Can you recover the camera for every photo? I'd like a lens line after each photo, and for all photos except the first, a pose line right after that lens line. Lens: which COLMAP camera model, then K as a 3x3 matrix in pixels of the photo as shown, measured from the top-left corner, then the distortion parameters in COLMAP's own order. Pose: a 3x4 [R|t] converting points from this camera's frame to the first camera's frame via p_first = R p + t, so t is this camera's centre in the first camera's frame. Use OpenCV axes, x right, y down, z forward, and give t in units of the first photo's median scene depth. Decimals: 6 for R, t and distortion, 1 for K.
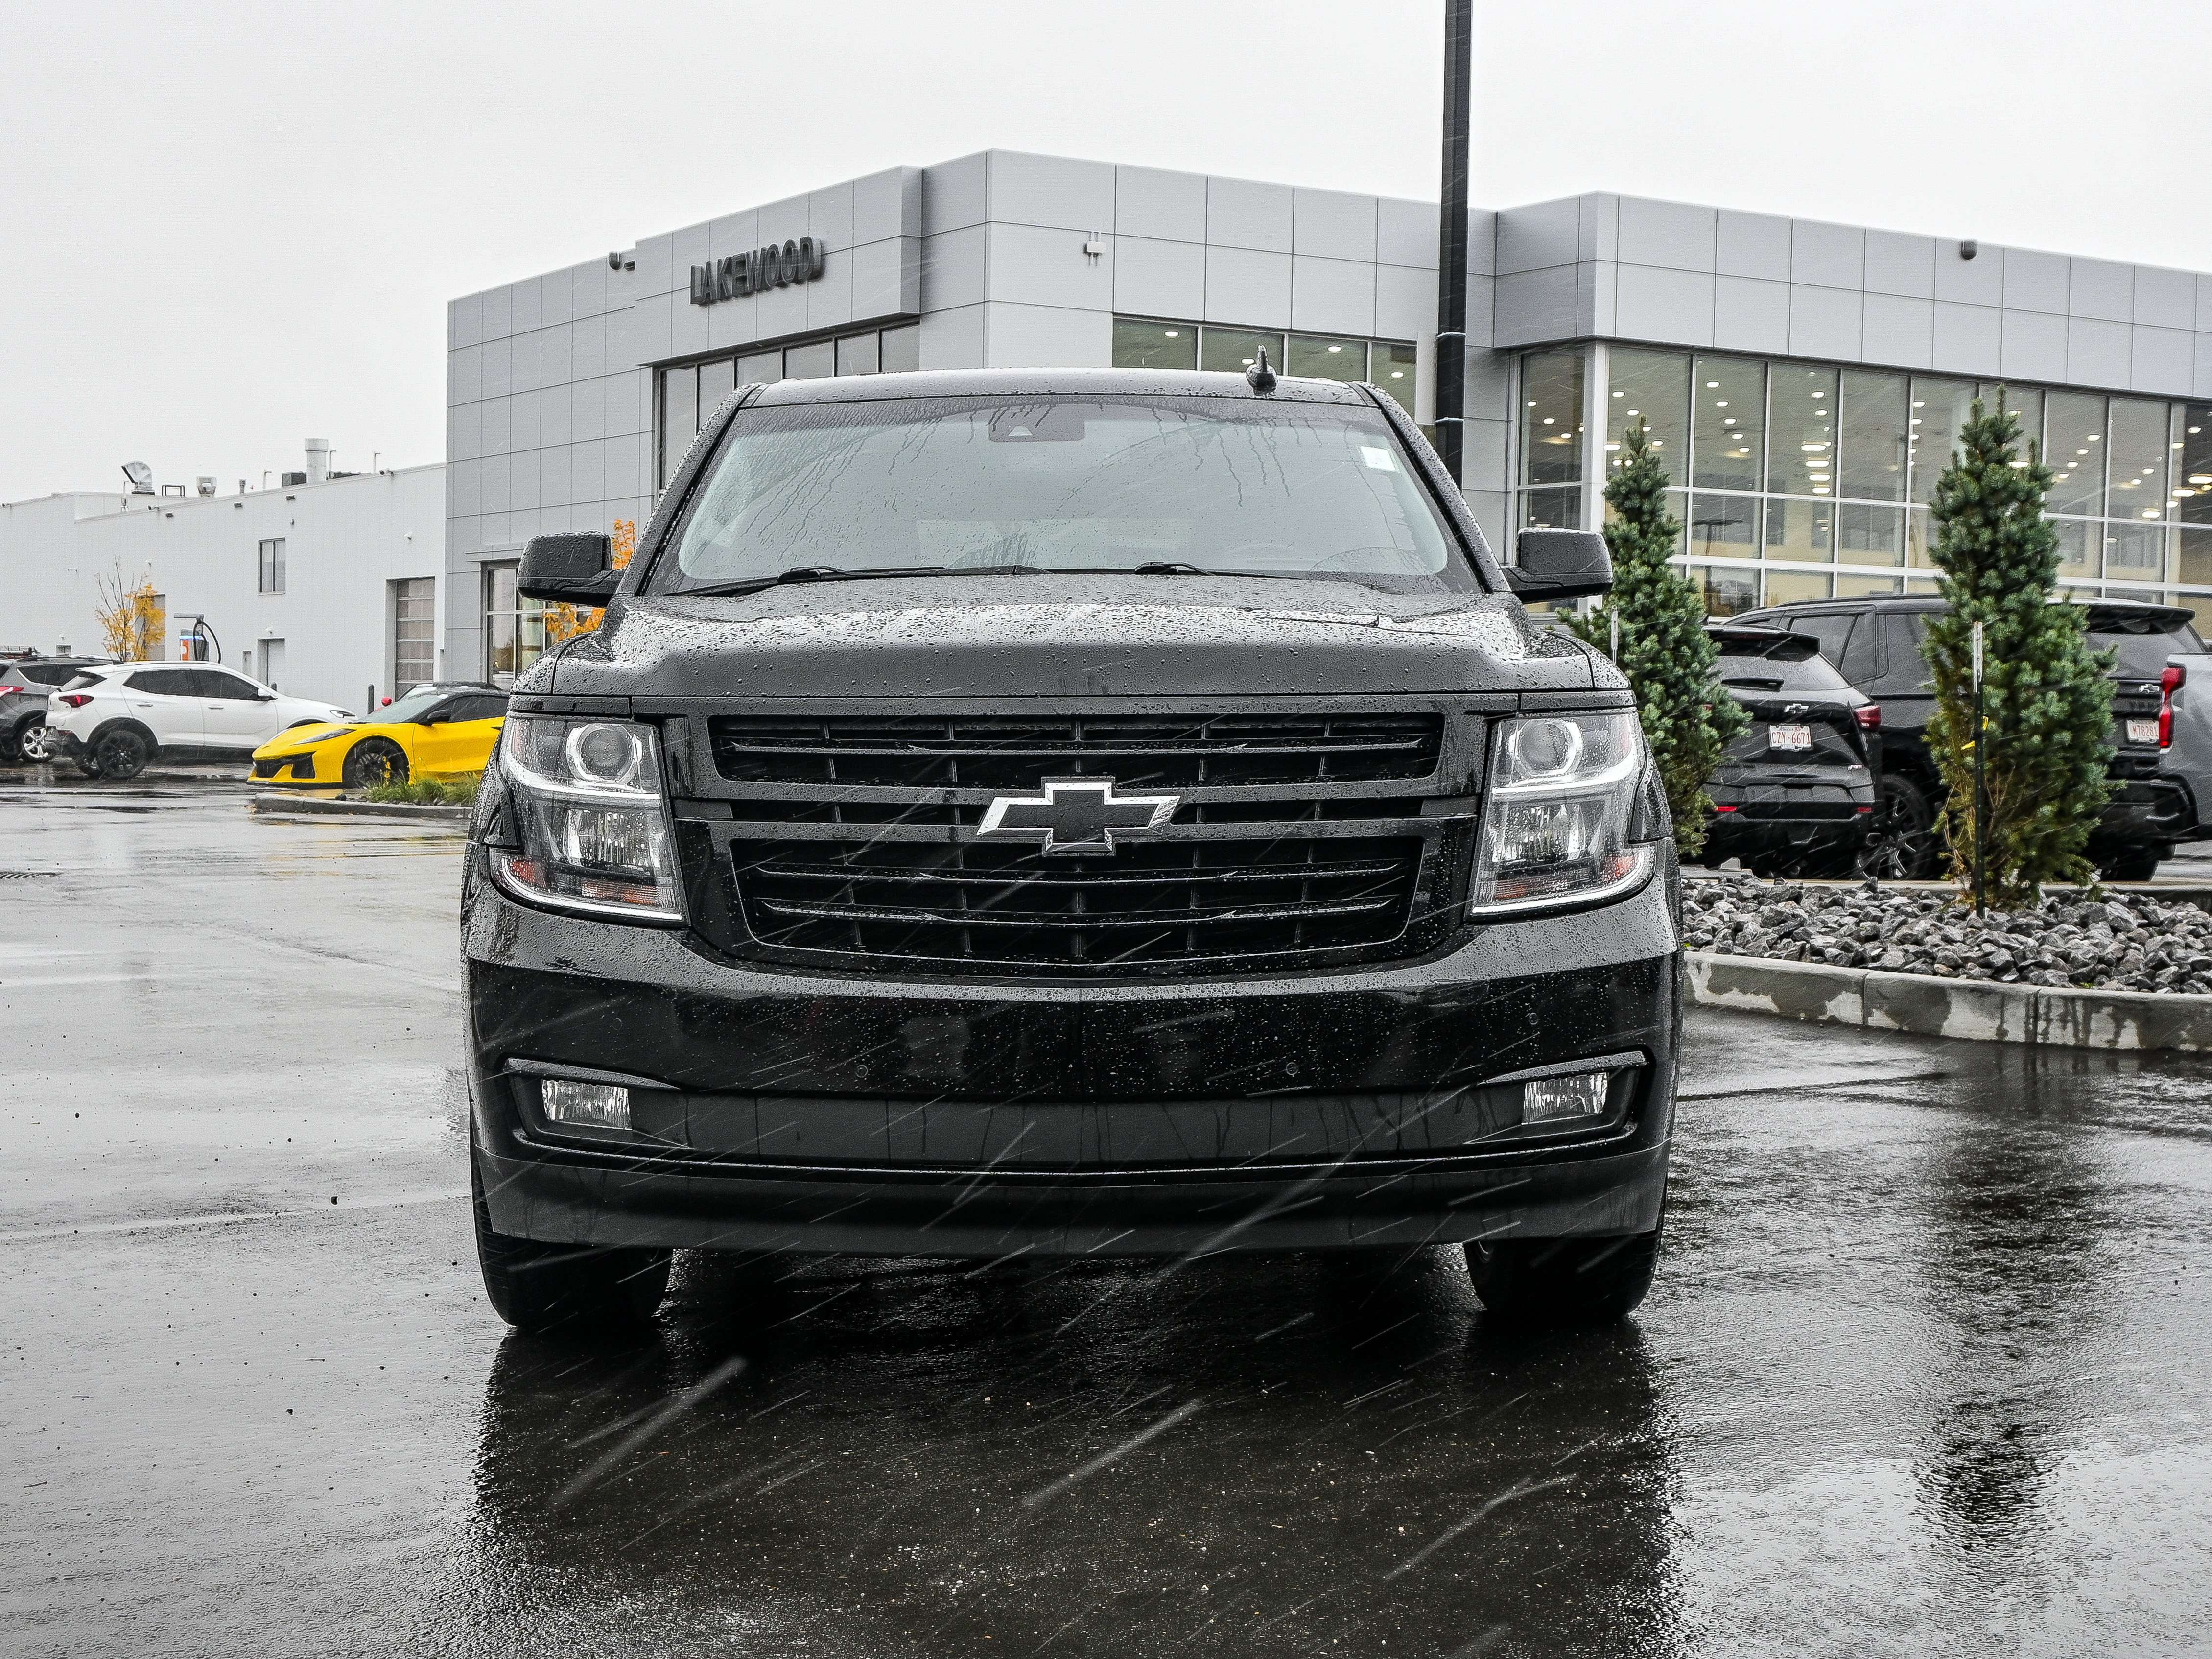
lens RADIAL K [[3358.7, 0, 1106.0], [0, 3358.7, 829.5], [0, 0, 1]] dist [-0.049517, -0.056646]
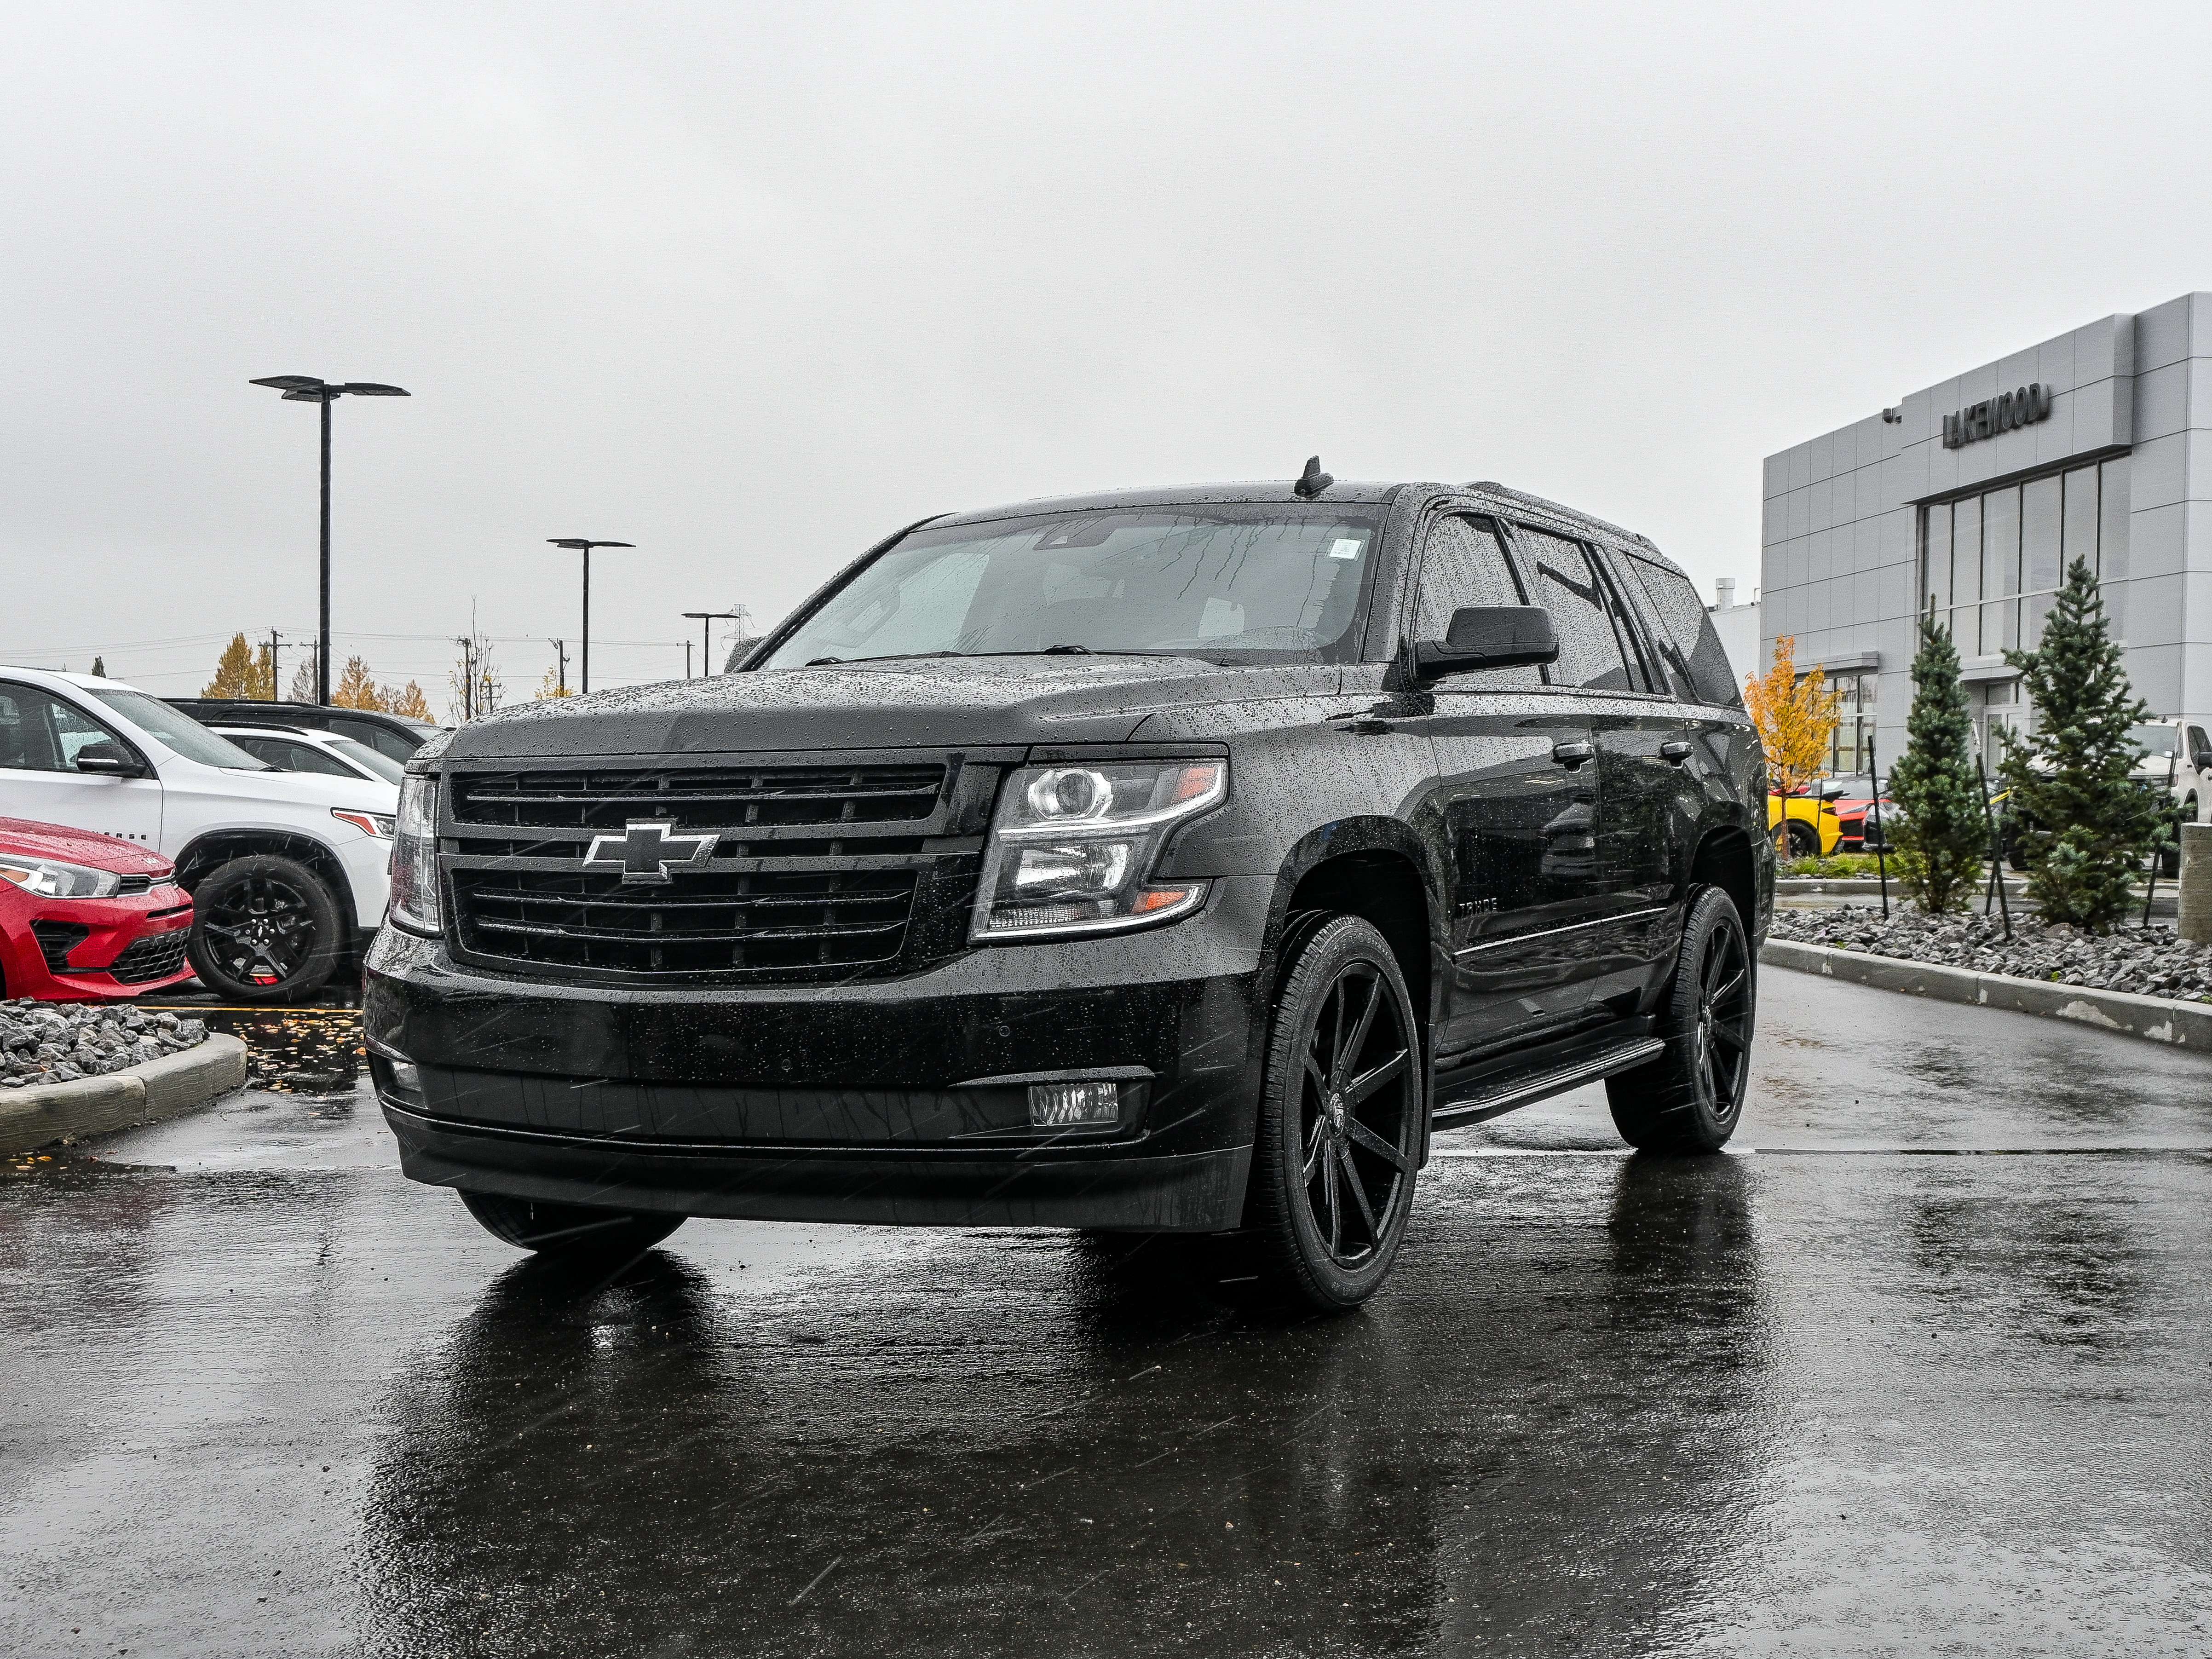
lens RADIAL K [[2786.2, 0, 1106.0], [0, 2786.2, 829.5], [0, 0, 1]] dist [-0.029142, -0.026821]
pose [[0.876554, -0.001864, -0.481300, 0.610608], [-0.011396, 0.999632, -0.024625, 0.011014], [0.481169, 0.027070, 0.876210, 0.187458]]
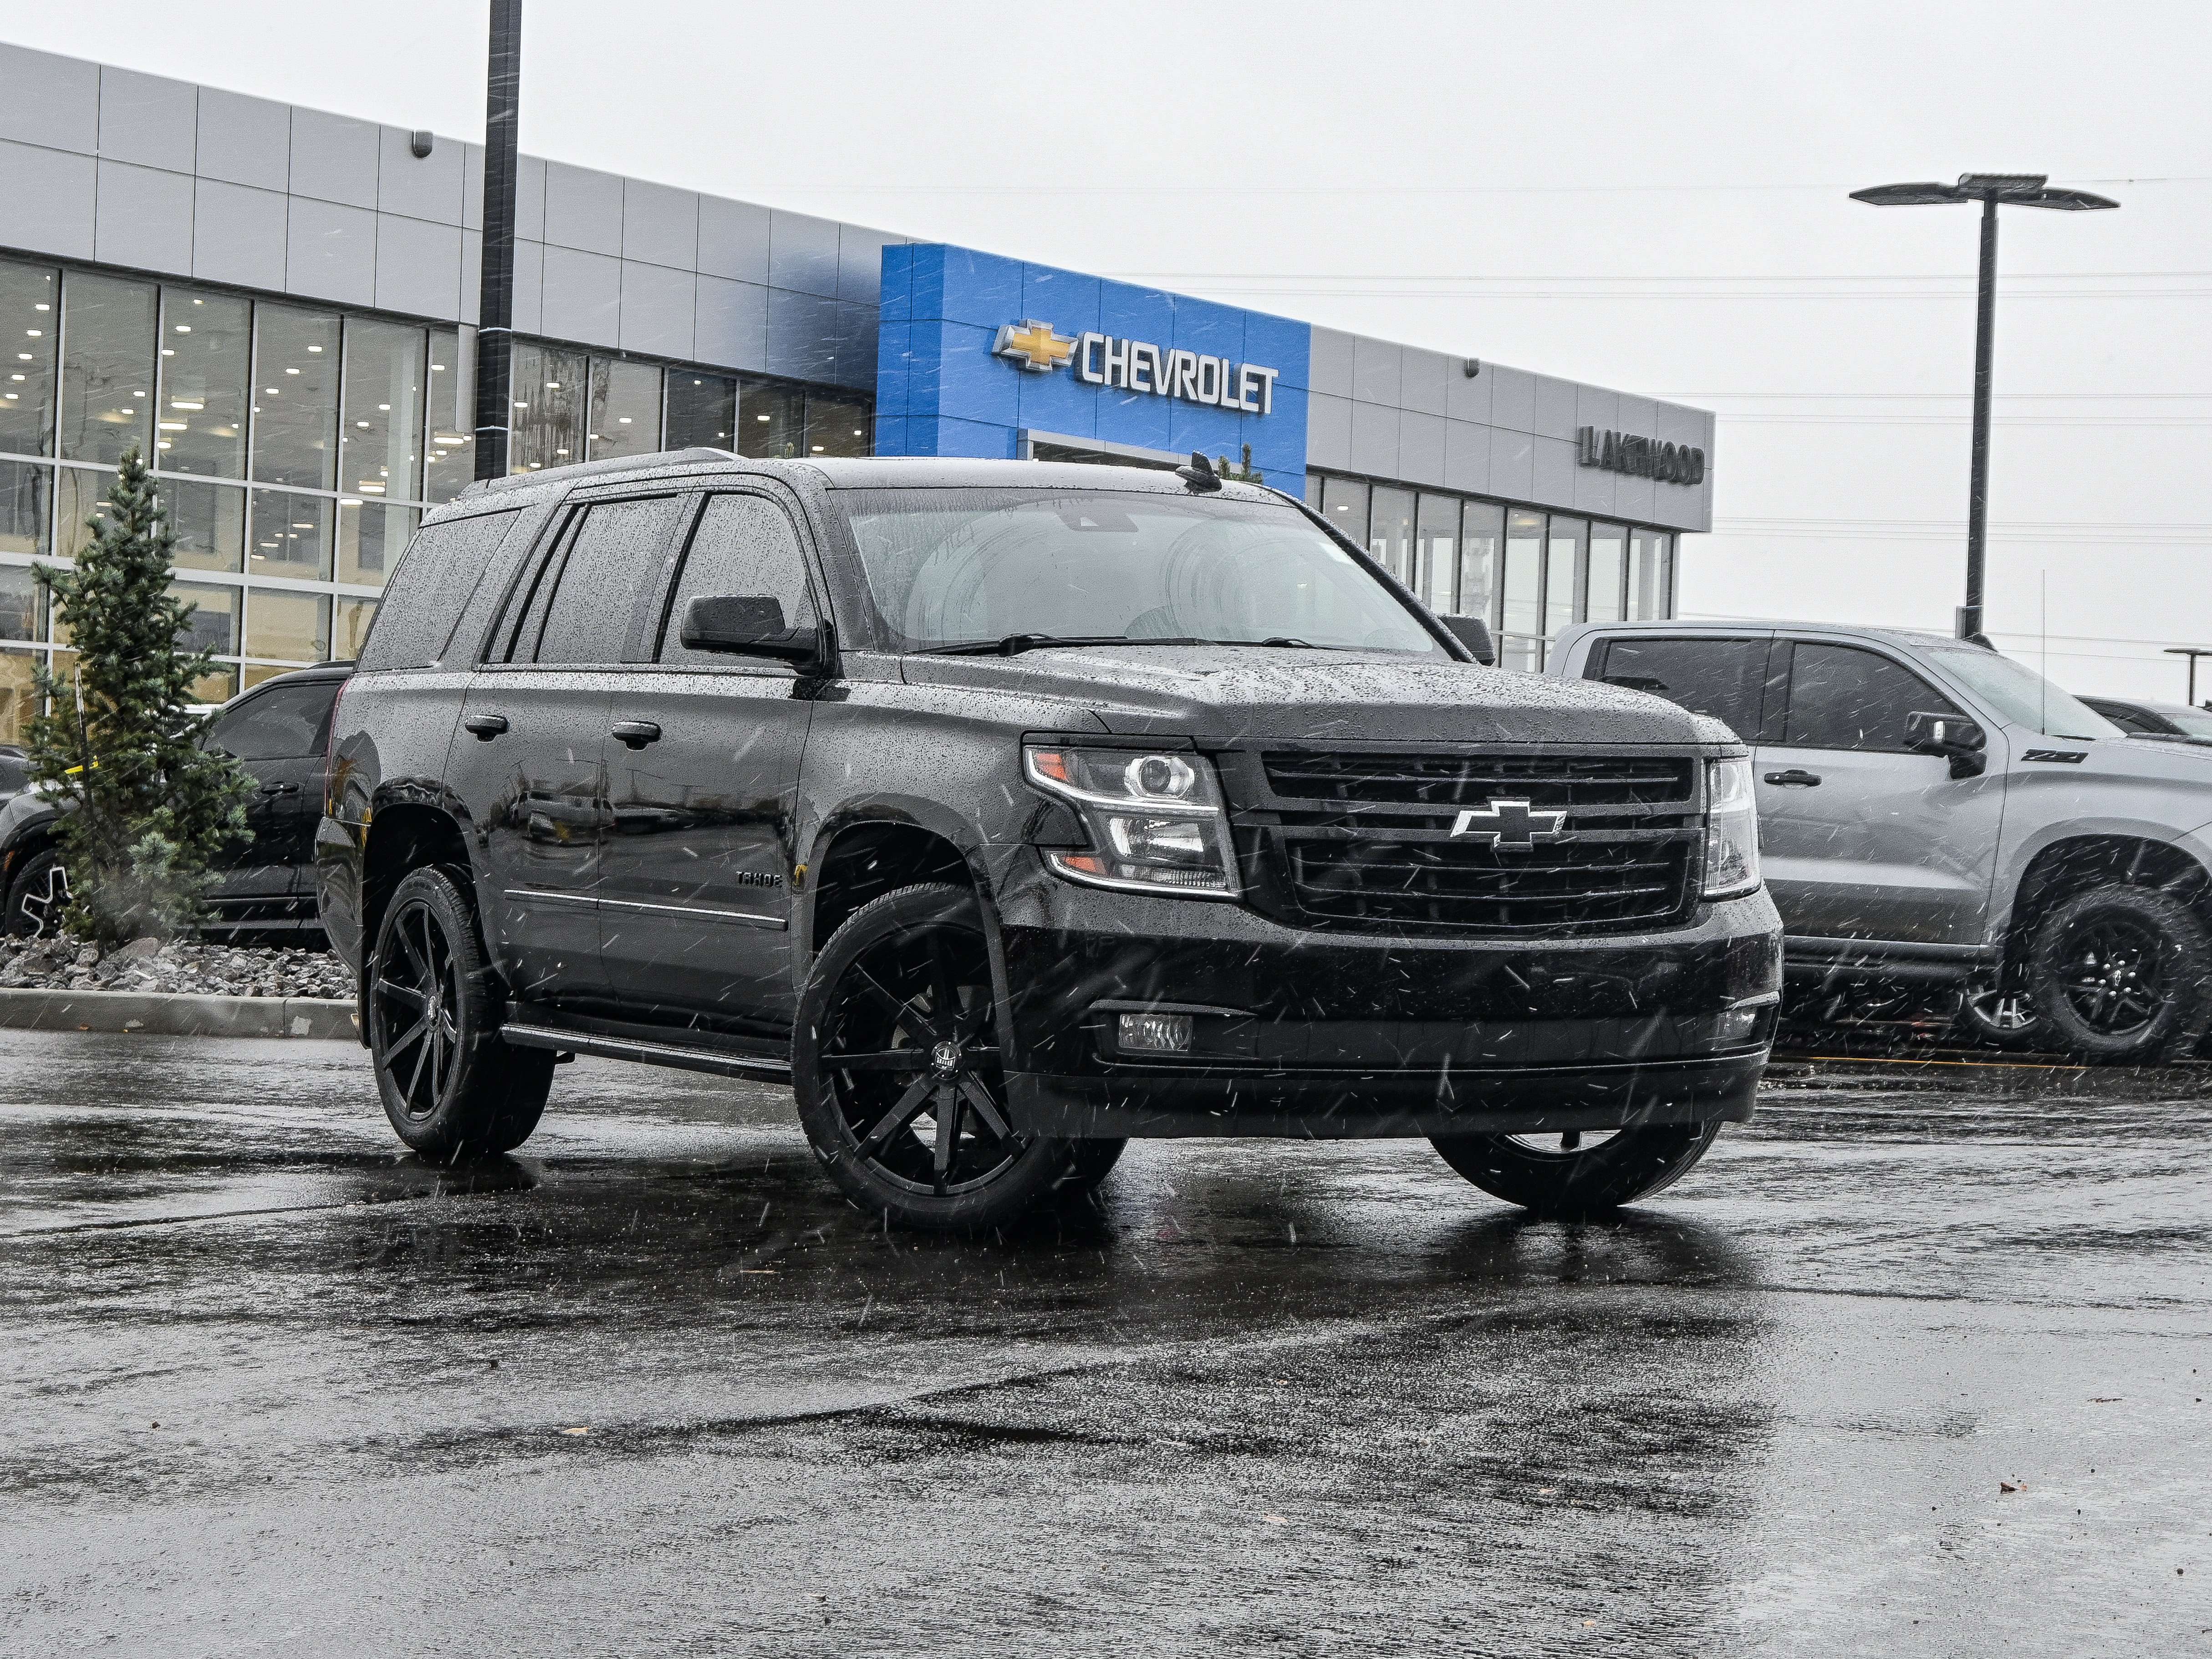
lens RADIAL K [[5501.6, 0, 1108.1], [0, 5501.6, 736.3], [0, 0, 1]] dist [-0.011571, -0.190727]
pose [[0.885339, 0.017883, 0.464602, -1.244231], [0.001929, 0.999110, -0.042132, 0.056946], [-0.464942, 0.038197, 0.884517, -1.010617]]
